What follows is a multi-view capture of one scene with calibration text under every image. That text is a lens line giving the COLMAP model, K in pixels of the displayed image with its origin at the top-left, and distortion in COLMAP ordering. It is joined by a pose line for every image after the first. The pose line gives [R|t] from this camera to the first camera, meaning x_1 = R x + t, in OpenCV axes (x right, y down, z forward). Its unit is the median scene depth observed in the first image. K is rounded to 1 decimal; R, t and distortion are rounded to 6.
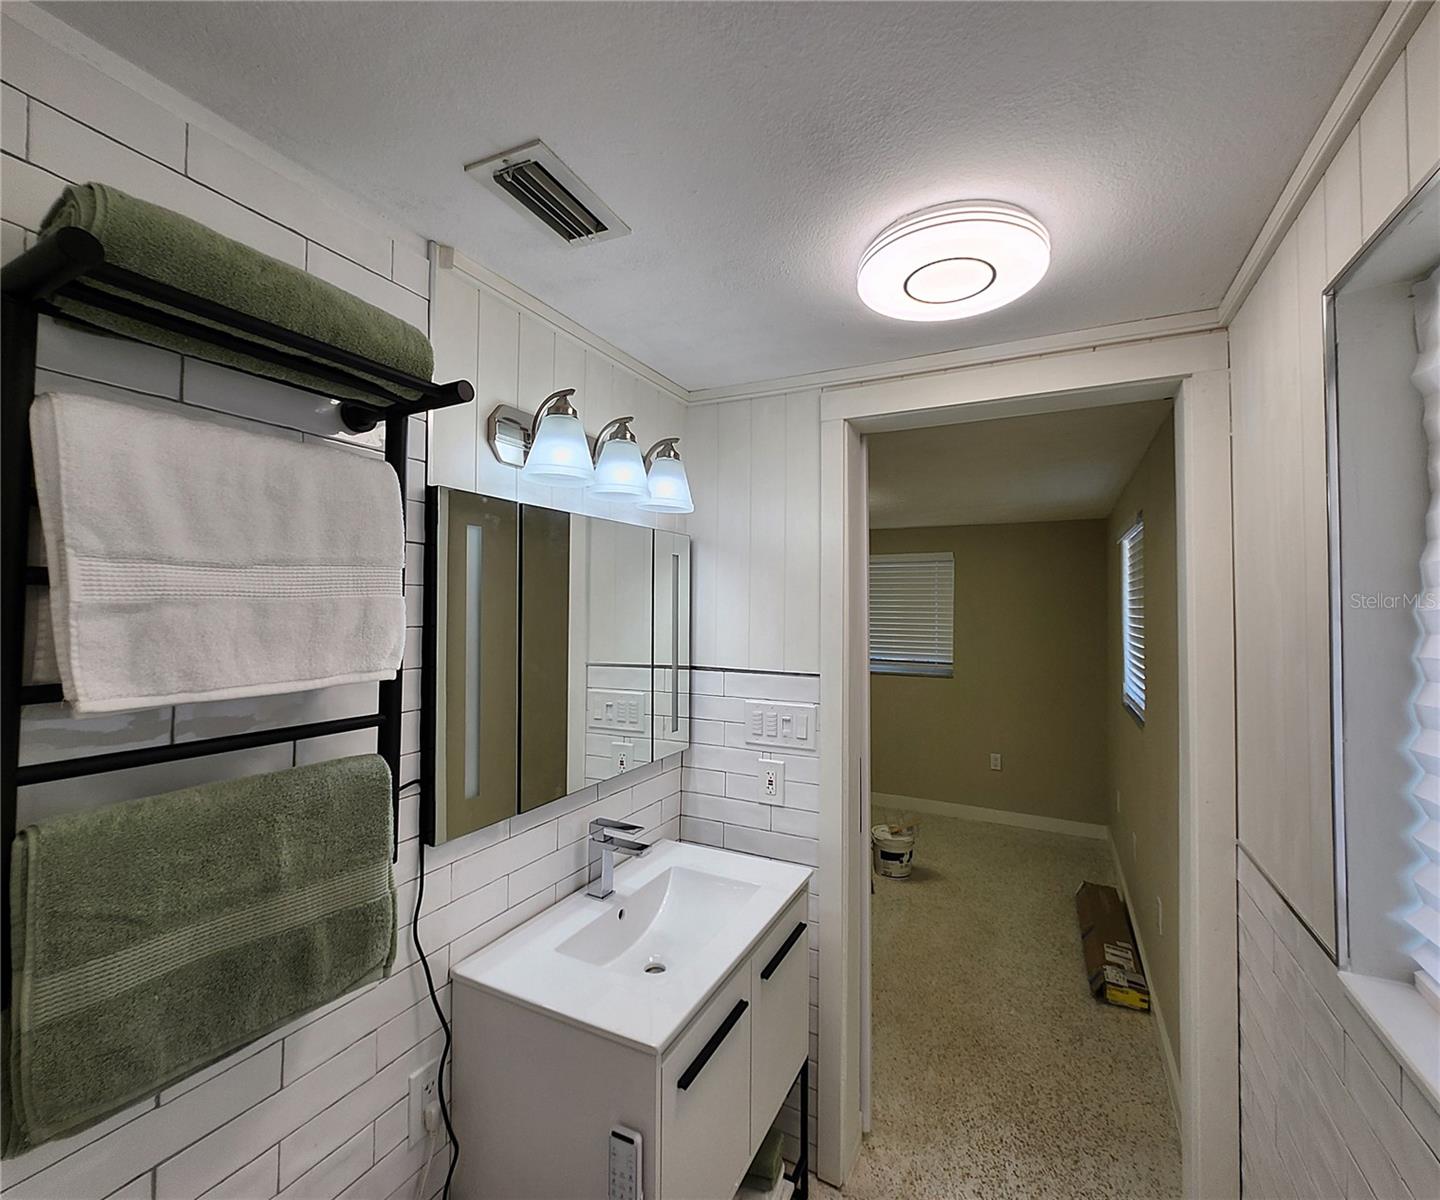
lens RADIAL K [[644.7, 0, 720.0], [0, 644.7, 600.0], [0, 0, 1]] dist [0.007324, -0.000959]
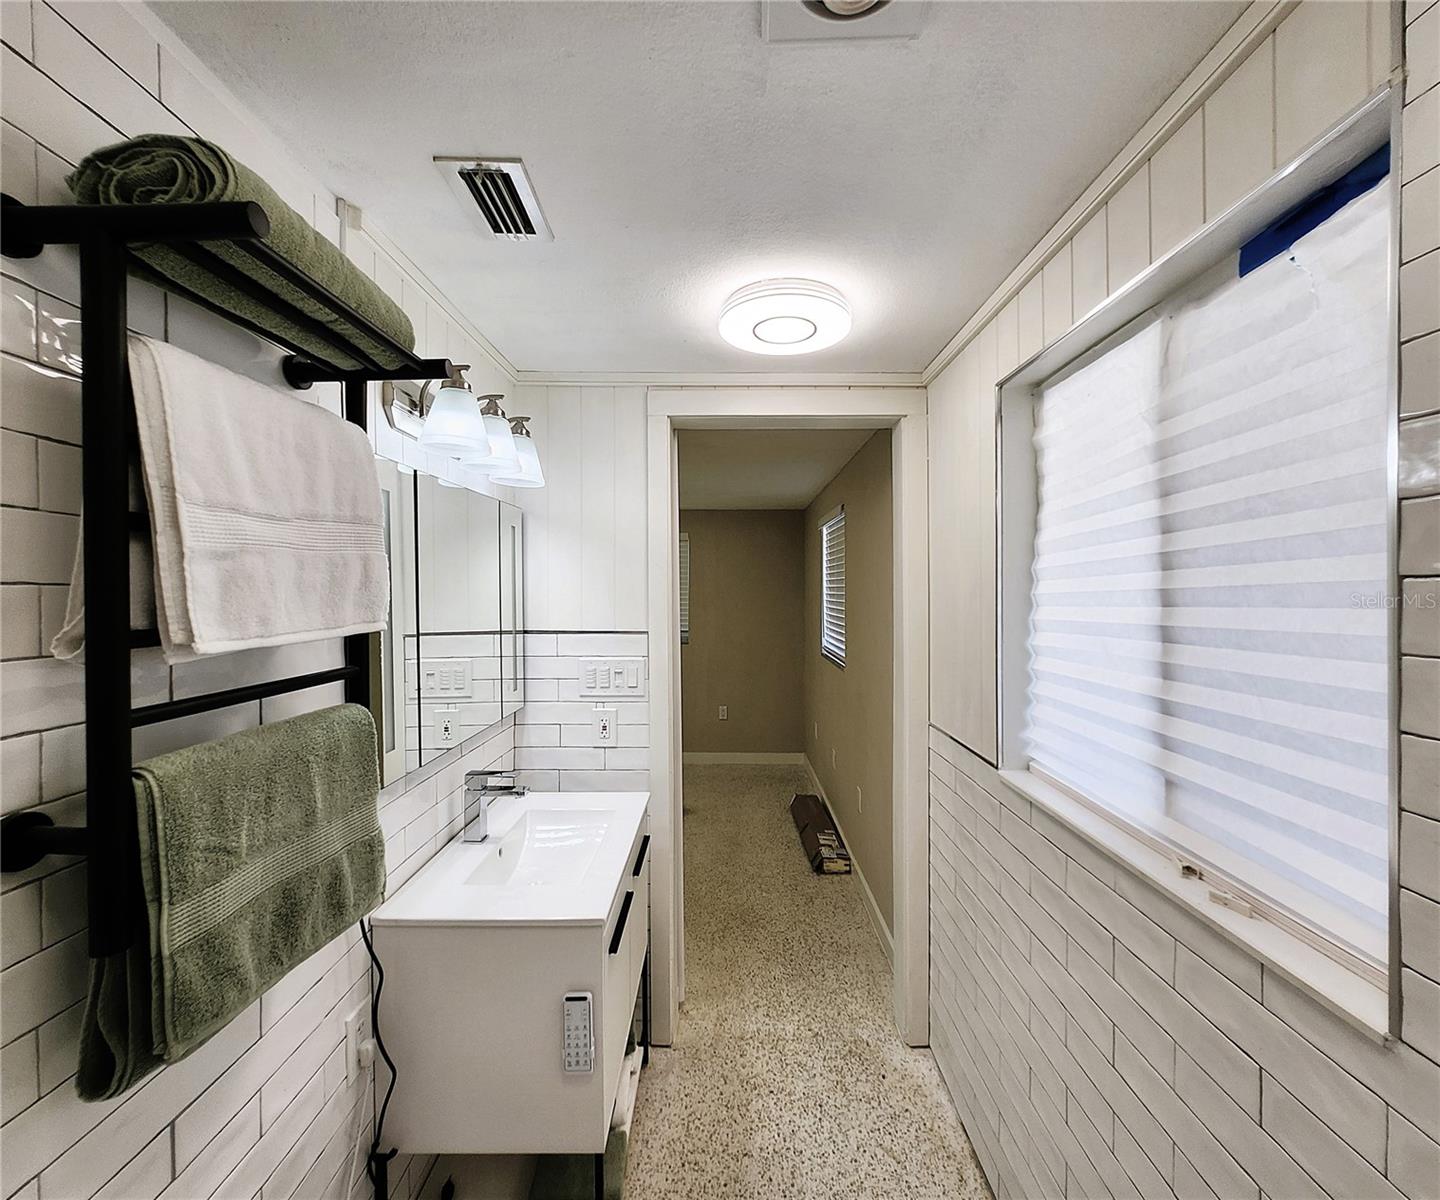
lens RADIAL K [[644.7, 0, 720.0], [0, 644.7, 600.0], [0, 0, 1]] dist [0.007324, -0.000959]
pose [[0.894178, -0.017162, 0.447382, -0.308573], [0.003019, 0.999473, 0.032306, 0.024738], [-0.447701, -0.027537, 0.893759, -0.136370]]
